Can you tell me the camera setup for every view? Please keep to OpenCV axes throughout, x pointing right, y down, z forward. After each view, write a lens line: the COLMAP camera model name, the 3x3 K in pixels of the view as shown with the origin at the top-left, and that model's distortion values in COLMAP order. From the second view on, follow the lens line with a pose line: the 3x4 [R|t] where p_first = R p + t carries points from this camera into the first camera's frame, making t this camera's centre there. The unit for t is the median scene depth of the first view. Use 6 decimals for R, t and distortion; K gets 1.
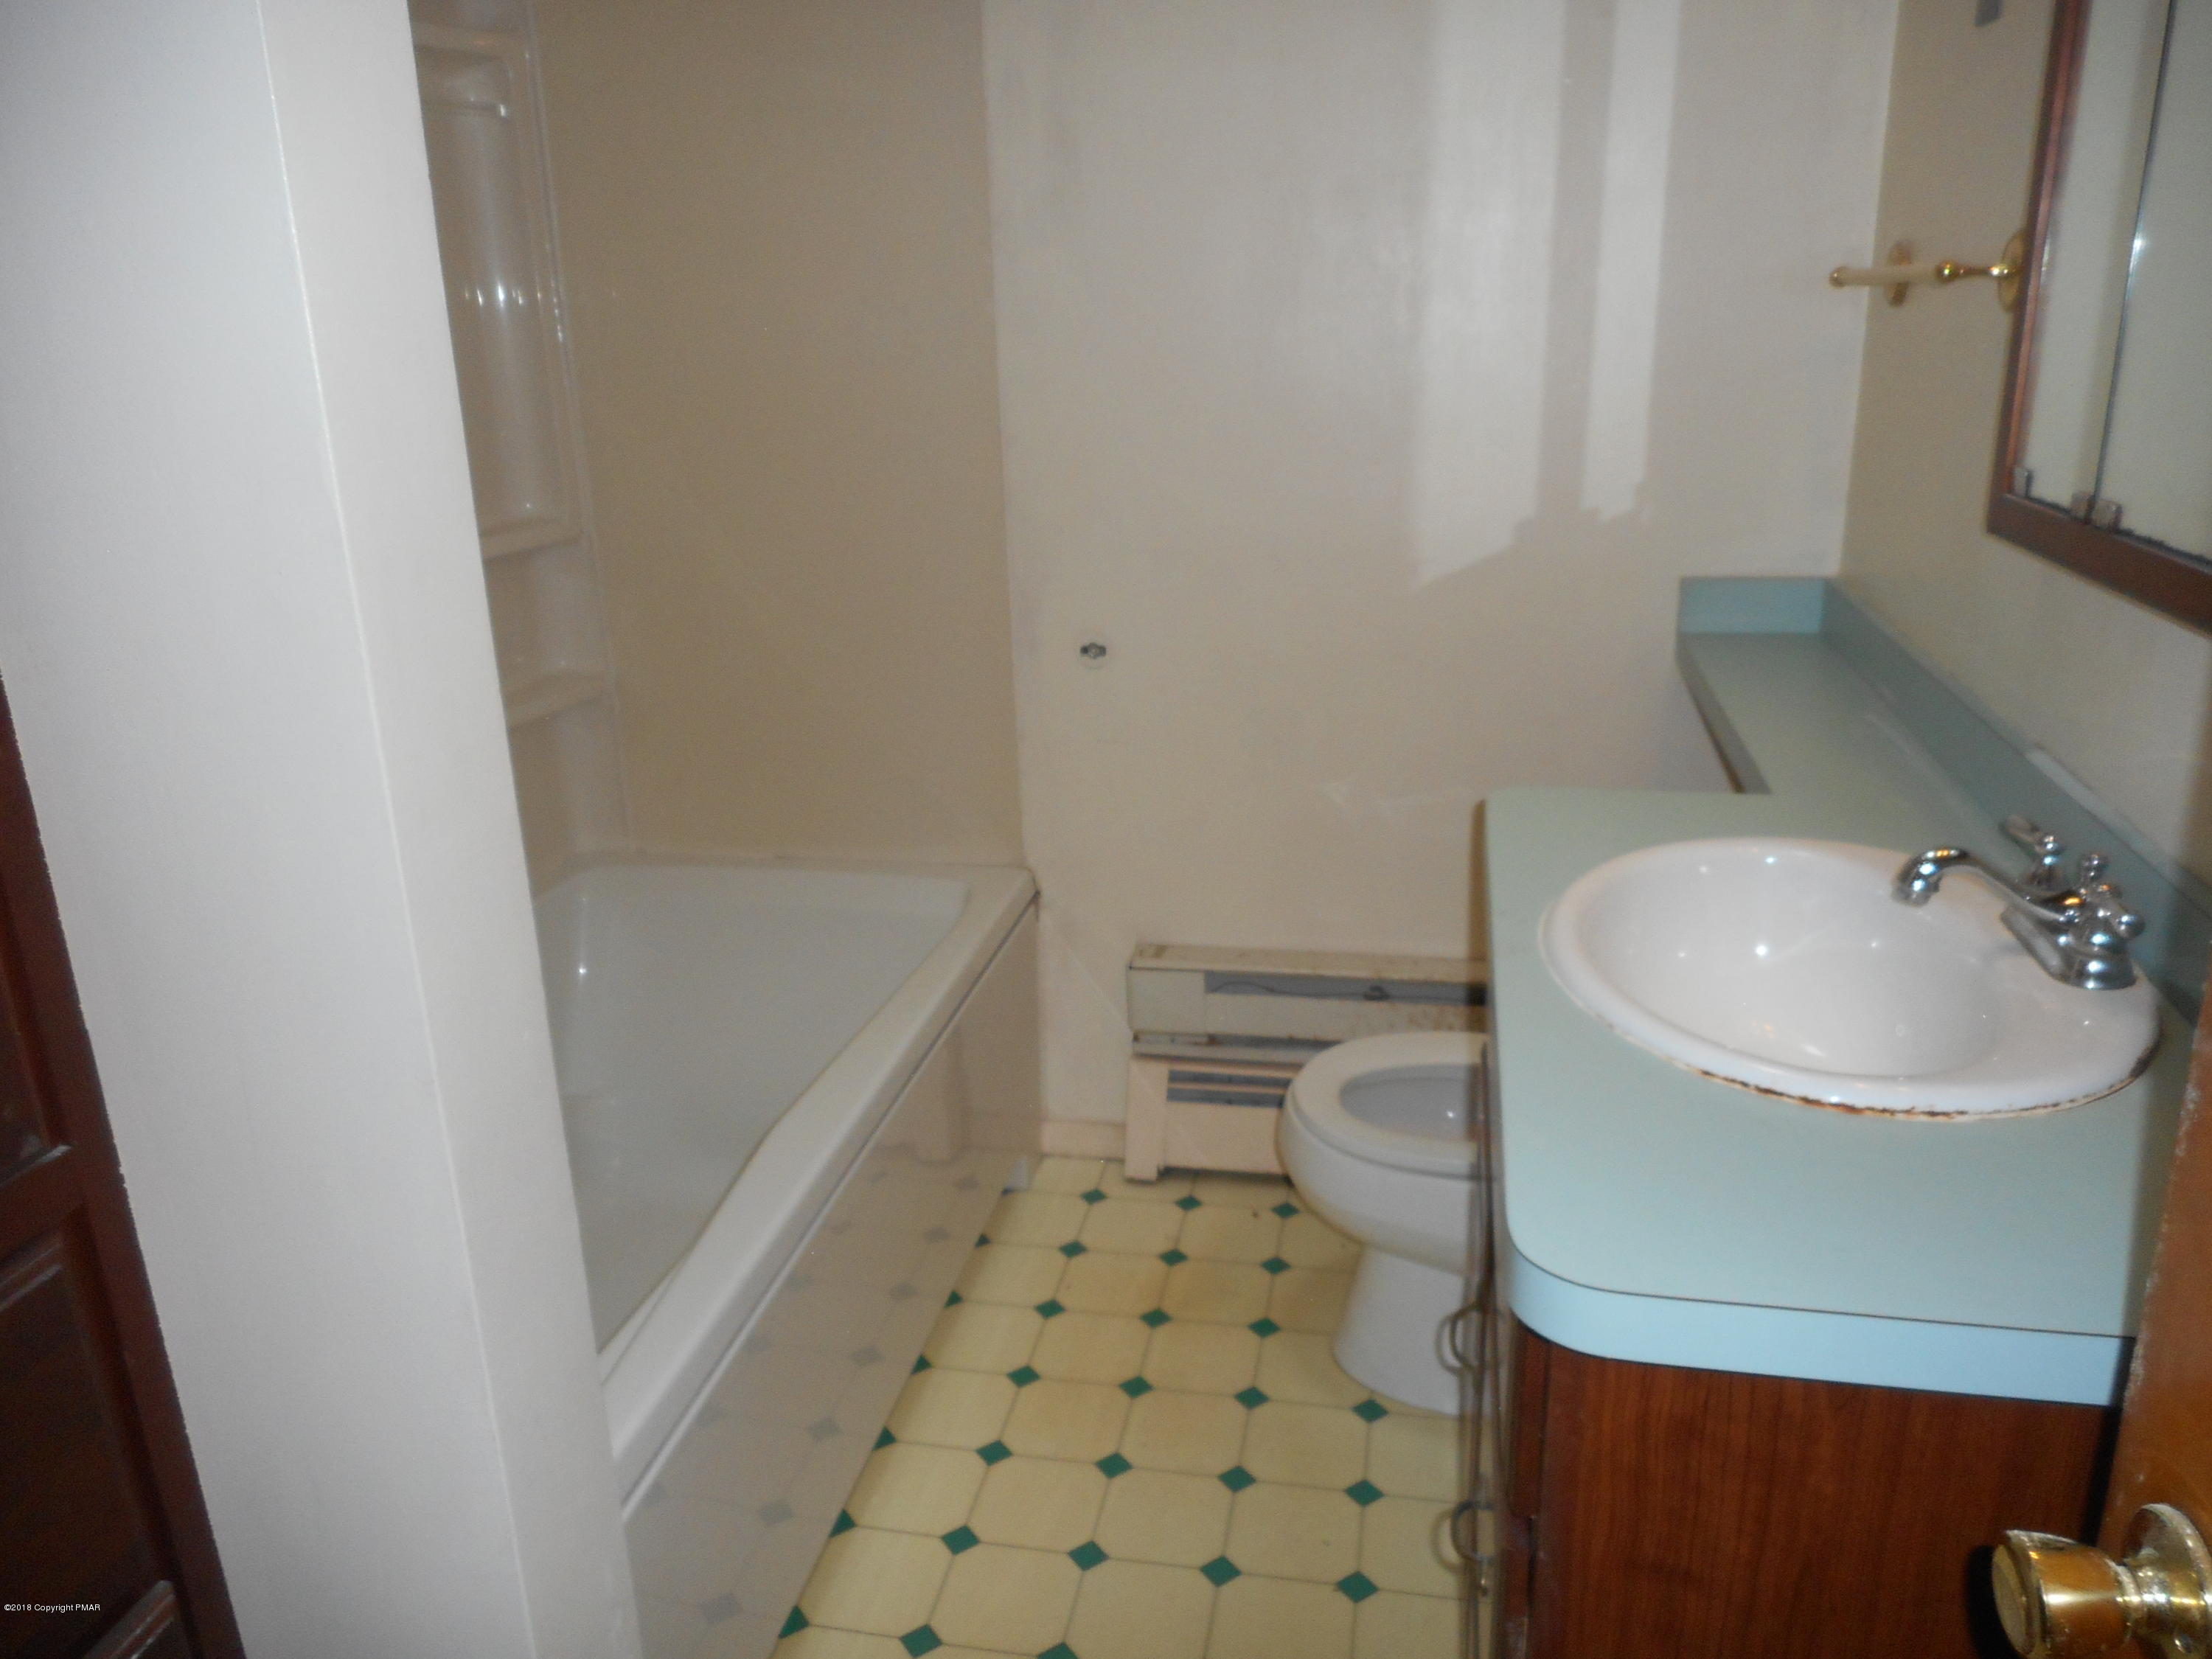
lens RADIAL K [[1623.4, 0, 1113.3], [0, 1623.4, 834.6], [0, 0, 1]] dist [-0.021674, 0.001613]
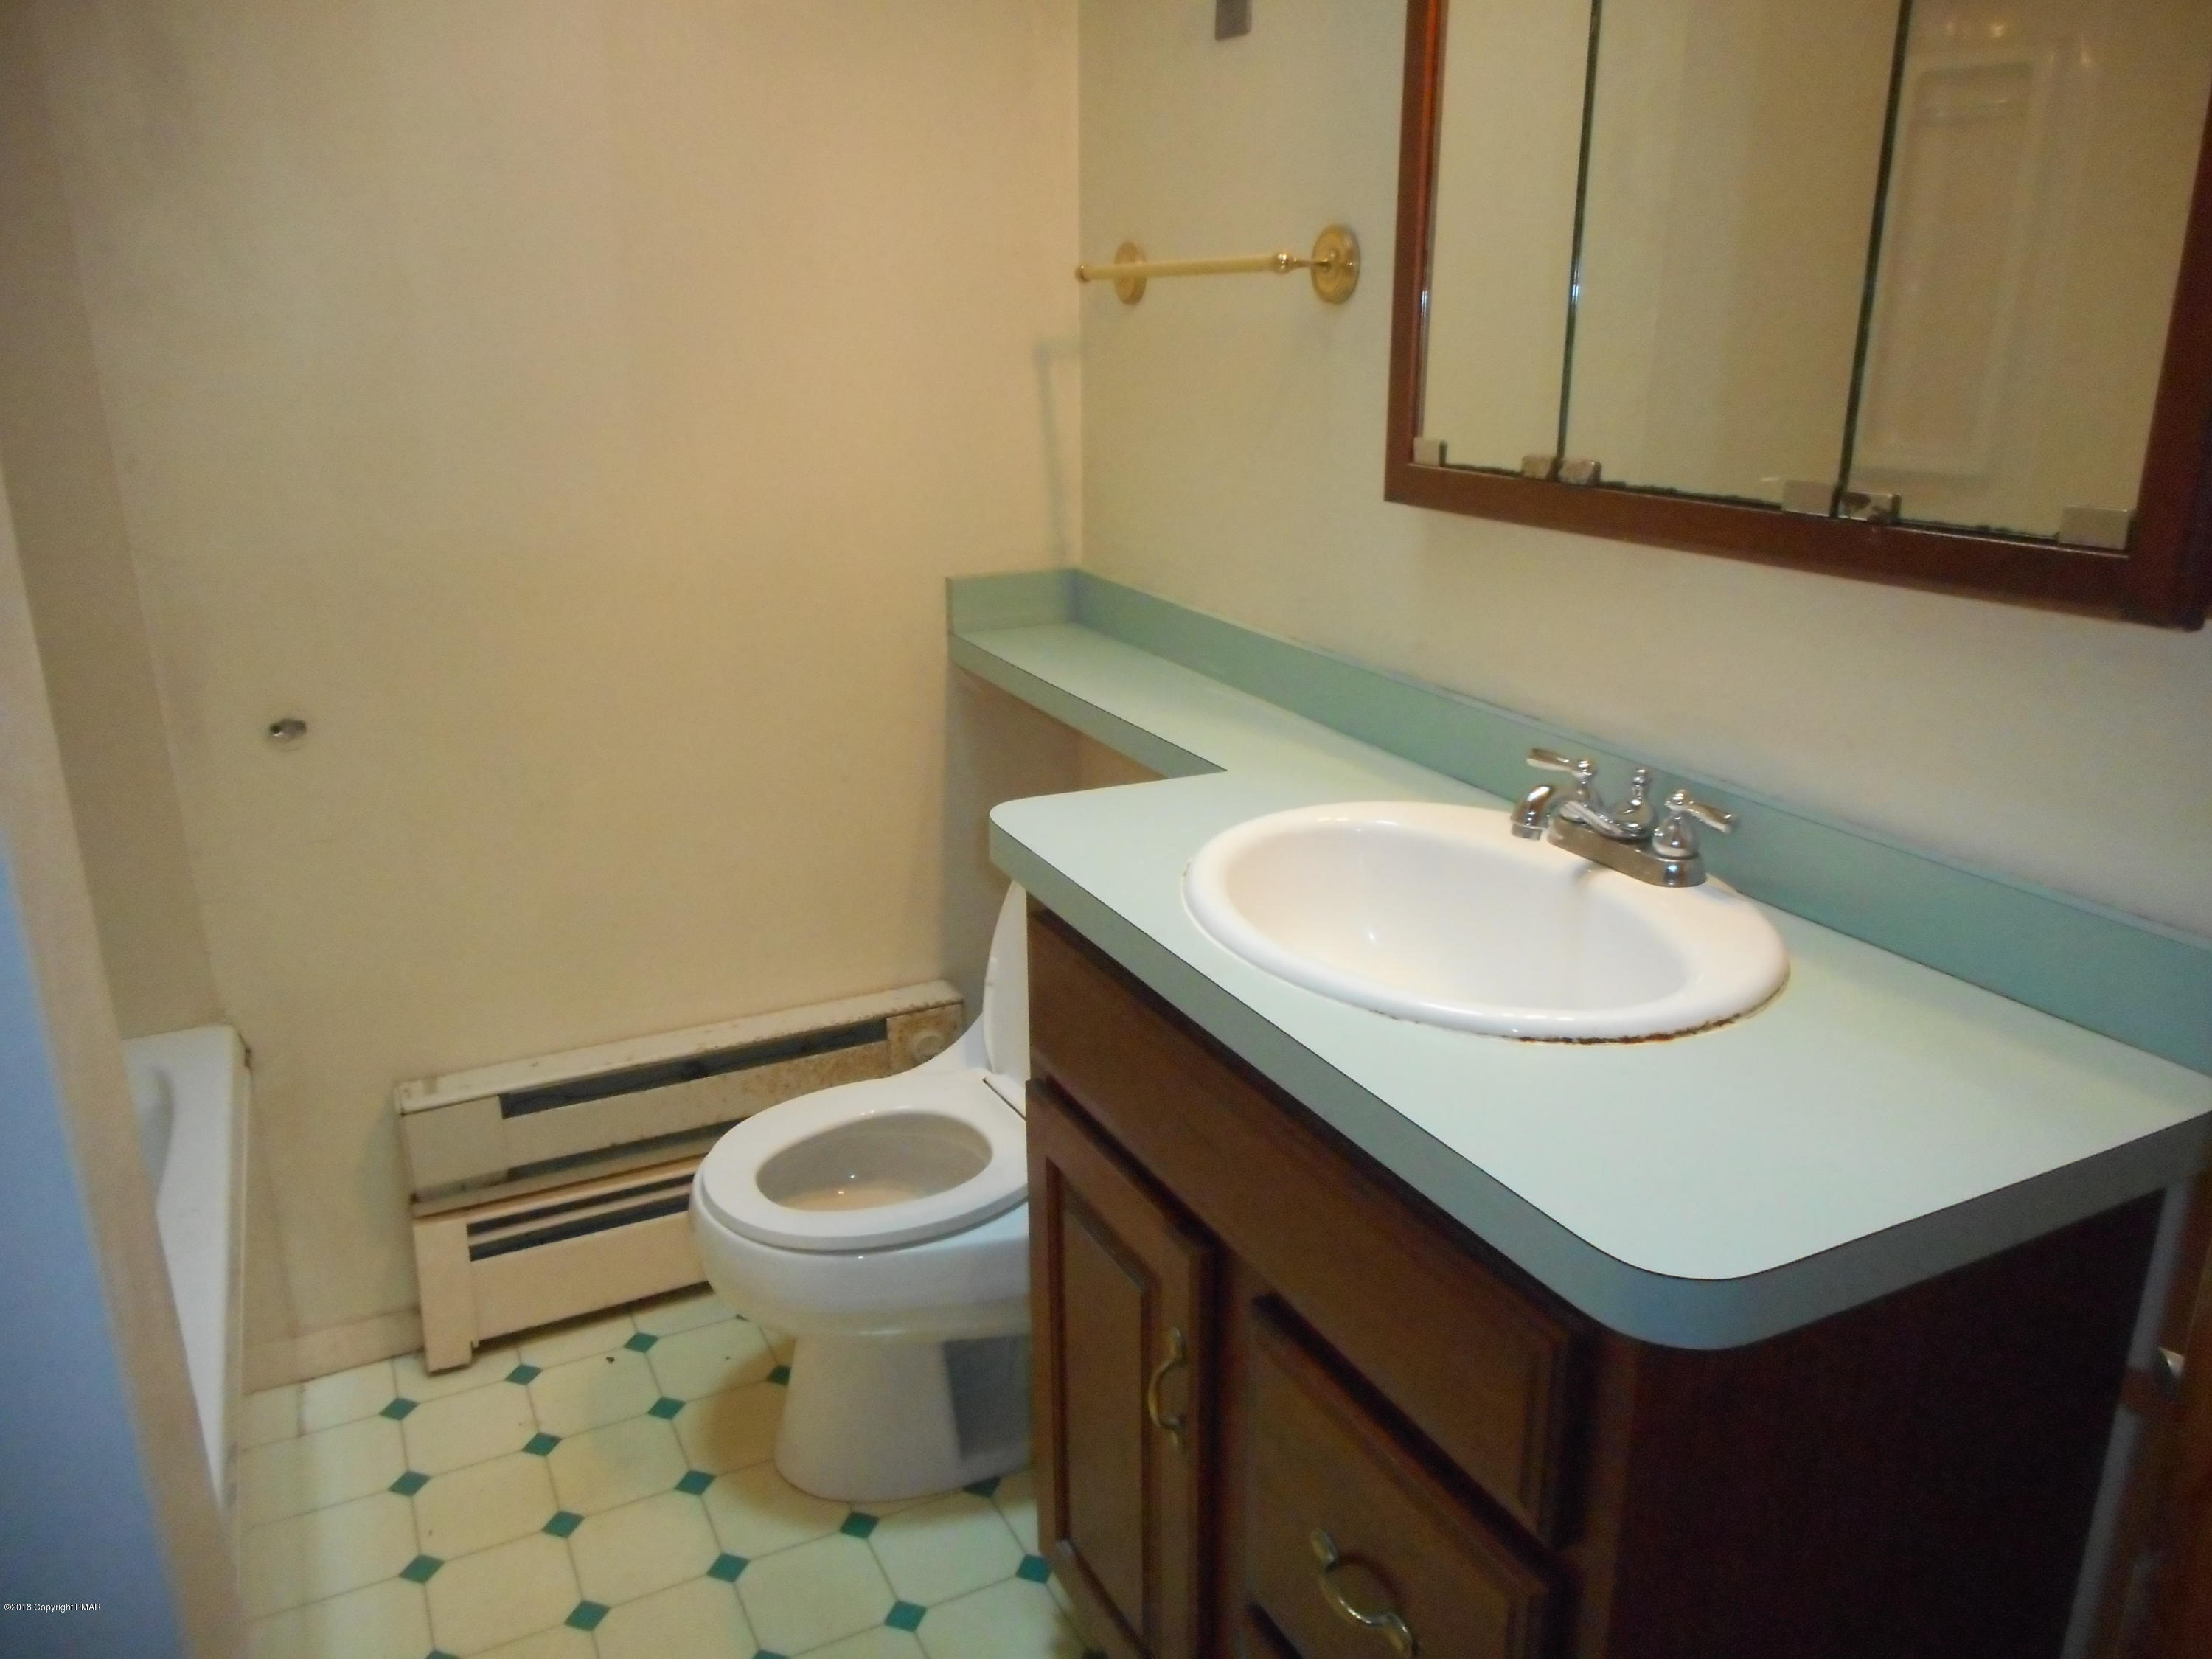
lens RADIAL K [[1623.4, 0, 1106.1], [0, 1623.4, 818.9], [0, 0, 1]] dist [-0.021674, 0.001613]
pose [[0.787315, -0.161693, 0.594971, -0.170965], [0.175879, 0.983803, 0.034626, -0.028282], [-0.590933, 0.077381, 0.803001, 0.149081]]
